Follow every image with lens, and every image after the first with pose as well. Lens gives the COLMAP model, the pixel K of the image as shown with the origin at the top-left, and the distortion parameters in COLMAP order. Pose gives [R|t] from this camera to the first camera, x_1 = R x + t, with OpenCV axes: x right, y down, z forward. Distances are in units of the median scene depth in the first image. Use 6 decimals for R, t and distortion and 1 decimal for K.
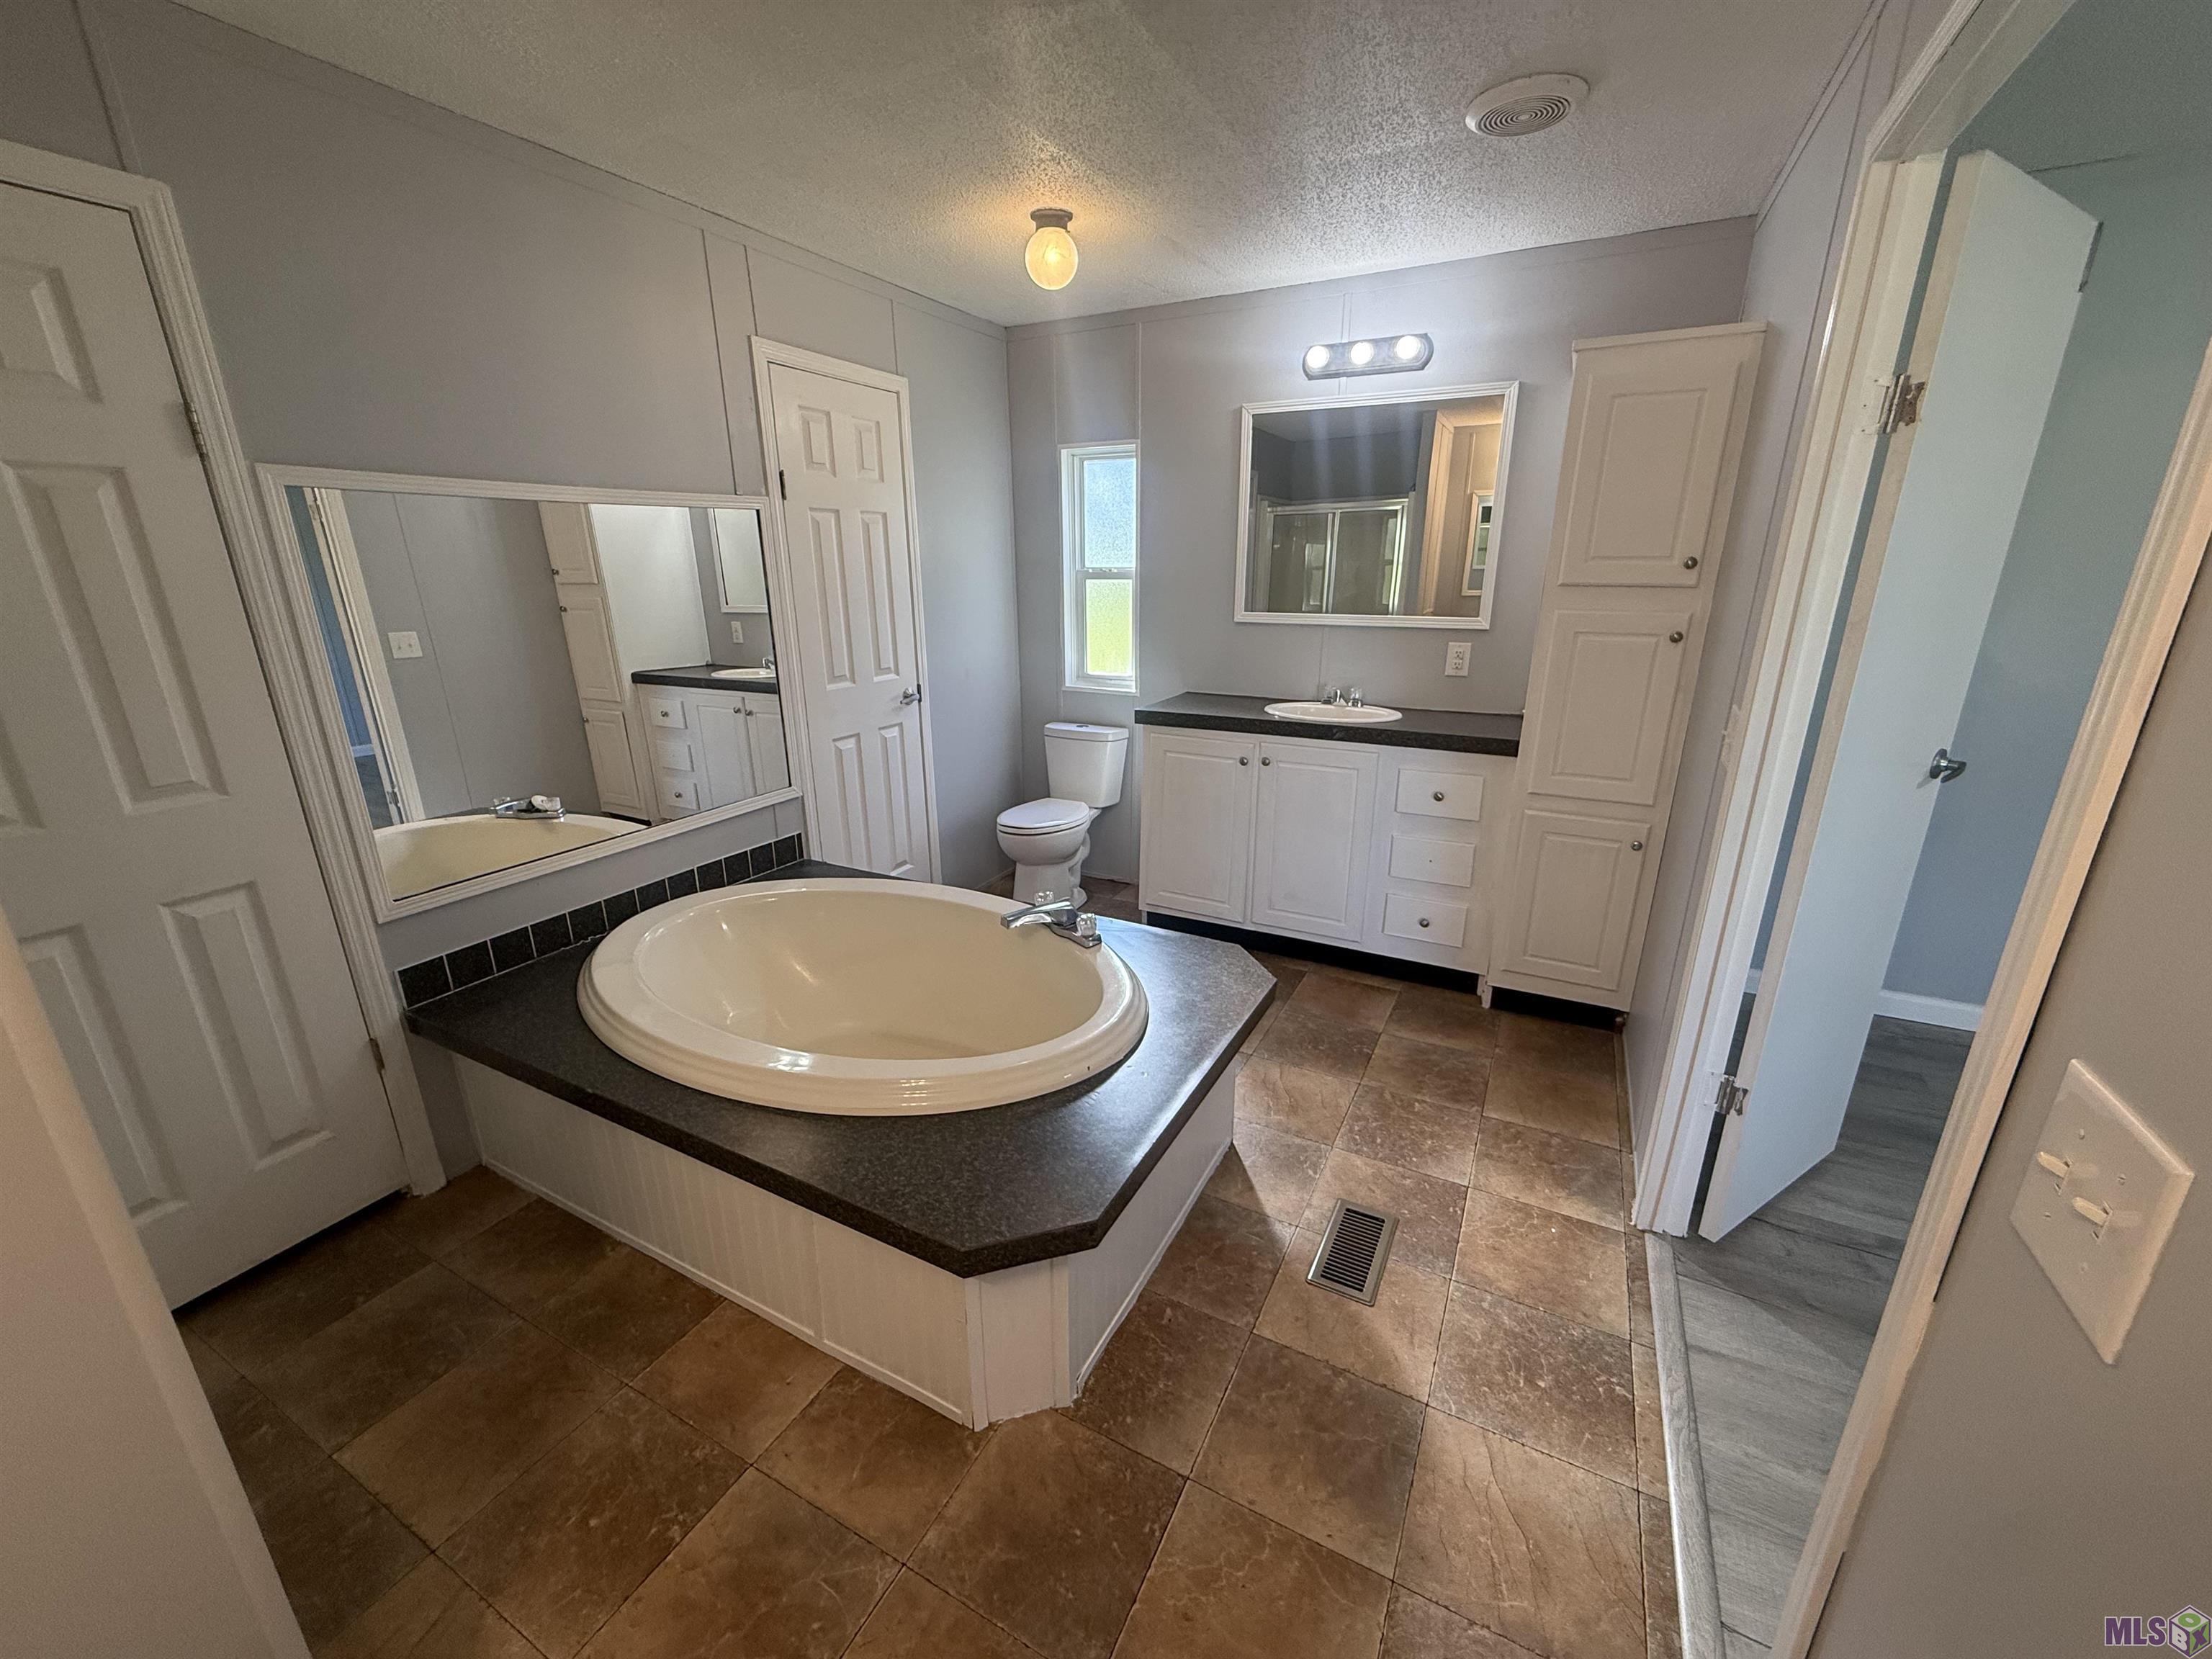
lens RADIAL K [[881.1, 0, 1087.8], [0, 881.1, 851.3], [0, 0, 1]] dist [0.004018, 0.001396]
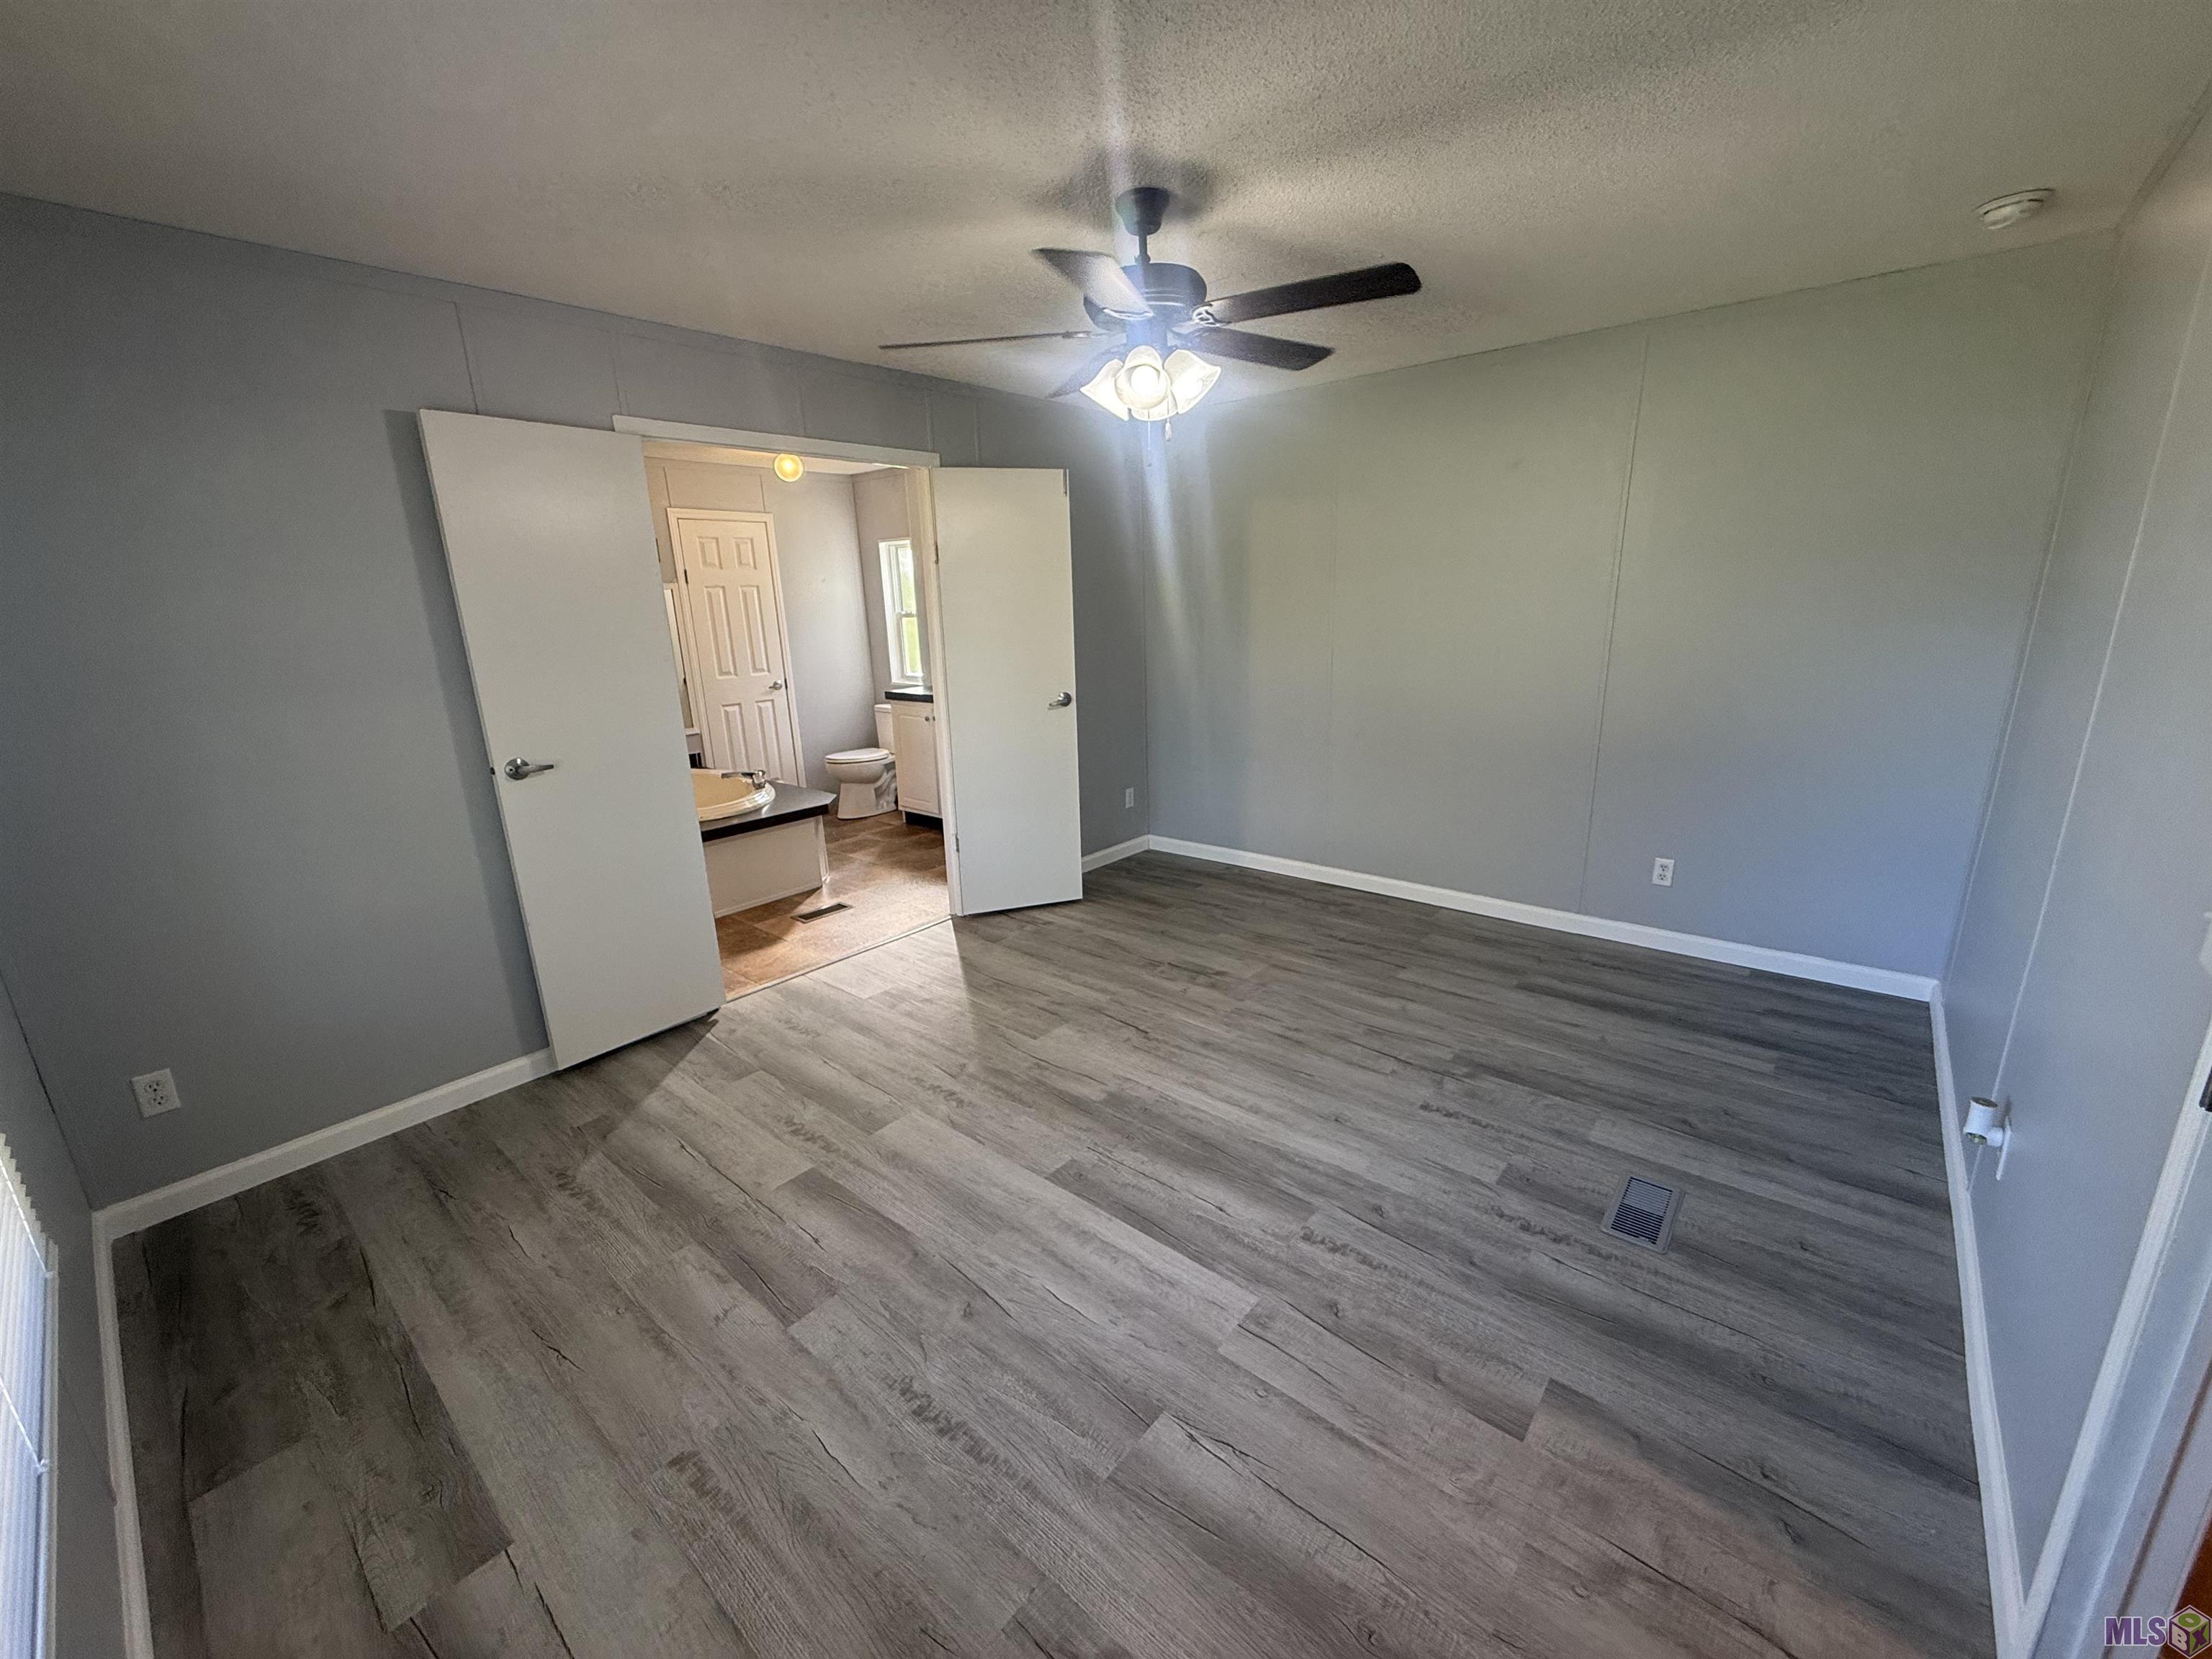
lens RADIAL K [[881.1, 0, 1125.3], [0, 881.1, 847.4], [0, 0, 1]] dist [0.004018, 0.001396]
pose [[0.978428, 0.026997, -0.204814, 0.981933], [-0.037032, 0.998286, -0.045321, 0.236943], [0.203240, 0.051928, 0.977751, -0.673434]]
